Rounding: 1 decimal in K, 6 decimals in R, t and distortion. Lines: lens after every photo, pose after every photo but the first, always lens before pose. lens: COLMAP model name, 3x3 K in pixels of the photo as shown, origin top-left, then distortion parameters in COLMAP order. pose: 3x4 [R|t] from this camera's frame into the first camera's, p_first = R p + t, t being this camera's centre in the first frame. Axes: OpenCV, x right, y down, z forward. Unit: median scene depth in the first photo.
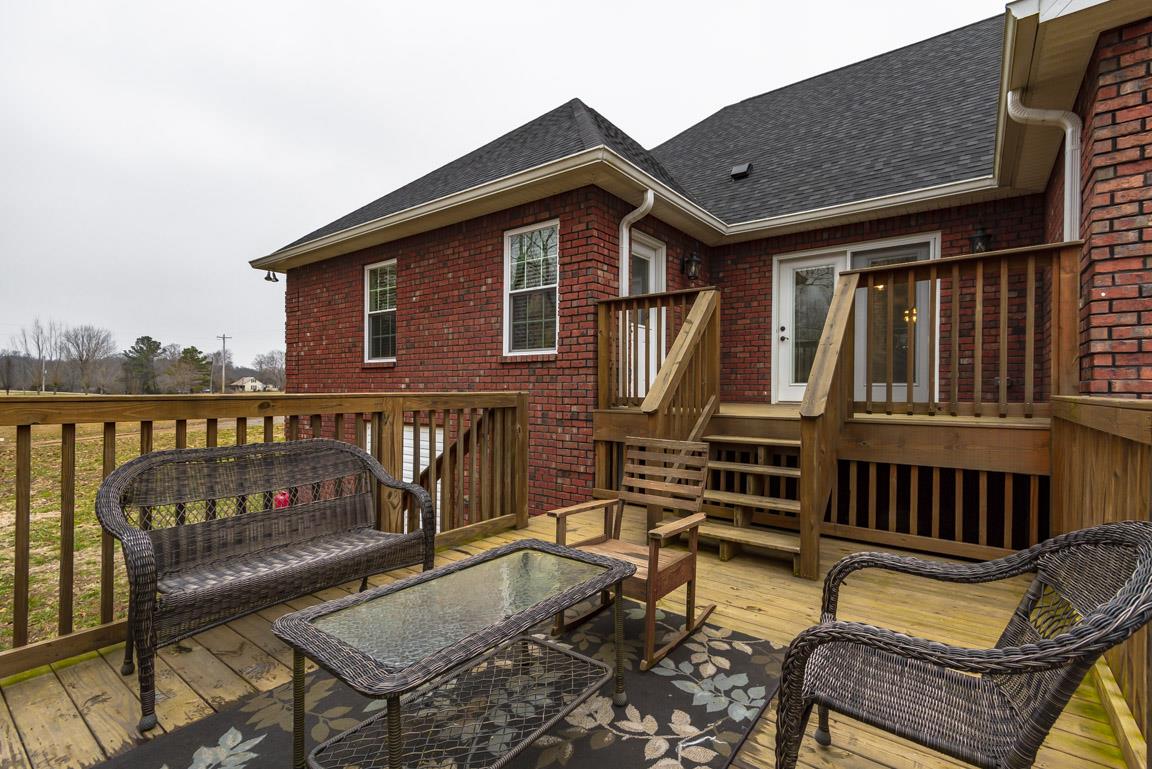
lens RADIAL K [[523.9, 0, 579.0], [0, 523.9, 387.9], [0, 0, 1]] dist [0.008257, -0.003316]
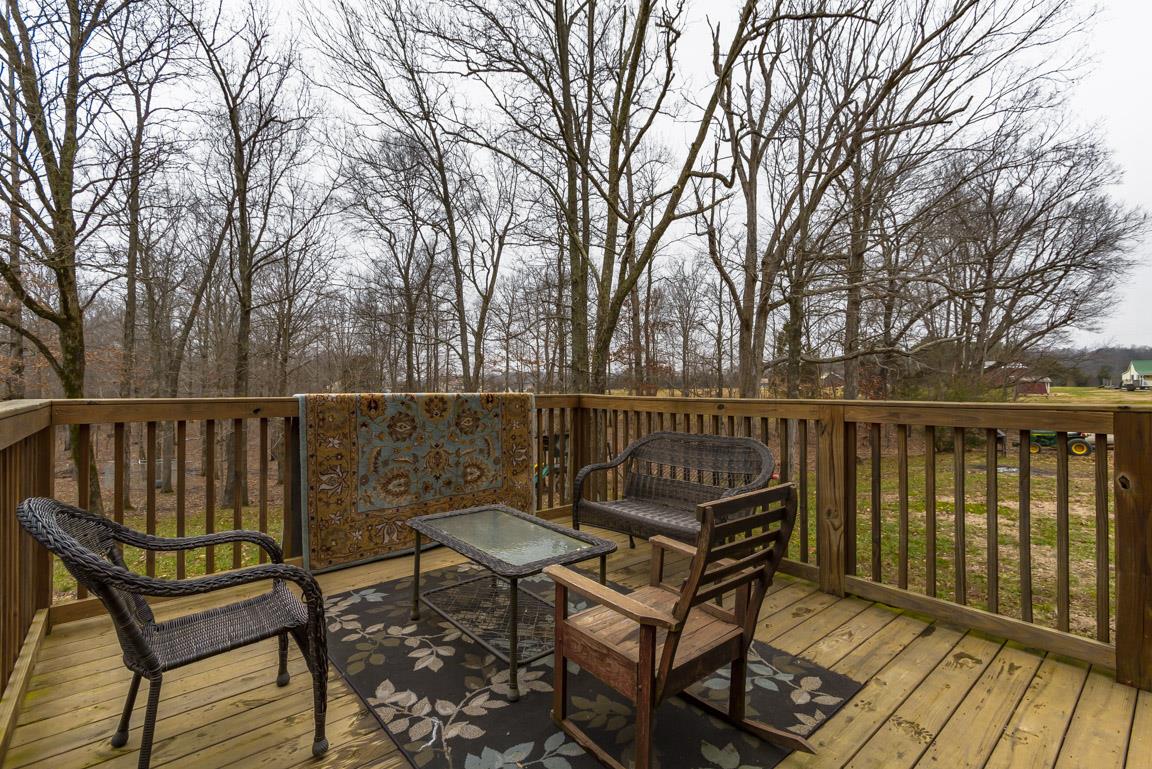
lens RADIAL K [[523.9, 0, 582.3], [0, 523.9, 384.0], [0, 0, 1]] dist [0.008257, -0.003316]
pose [[-0.214581, -0.008754, -0.976667, 1.024007], [-0.000907, 0.999961, -0.008764, -0.016099], [0.976706, -0.000994, -0.214580, 1.294783]]
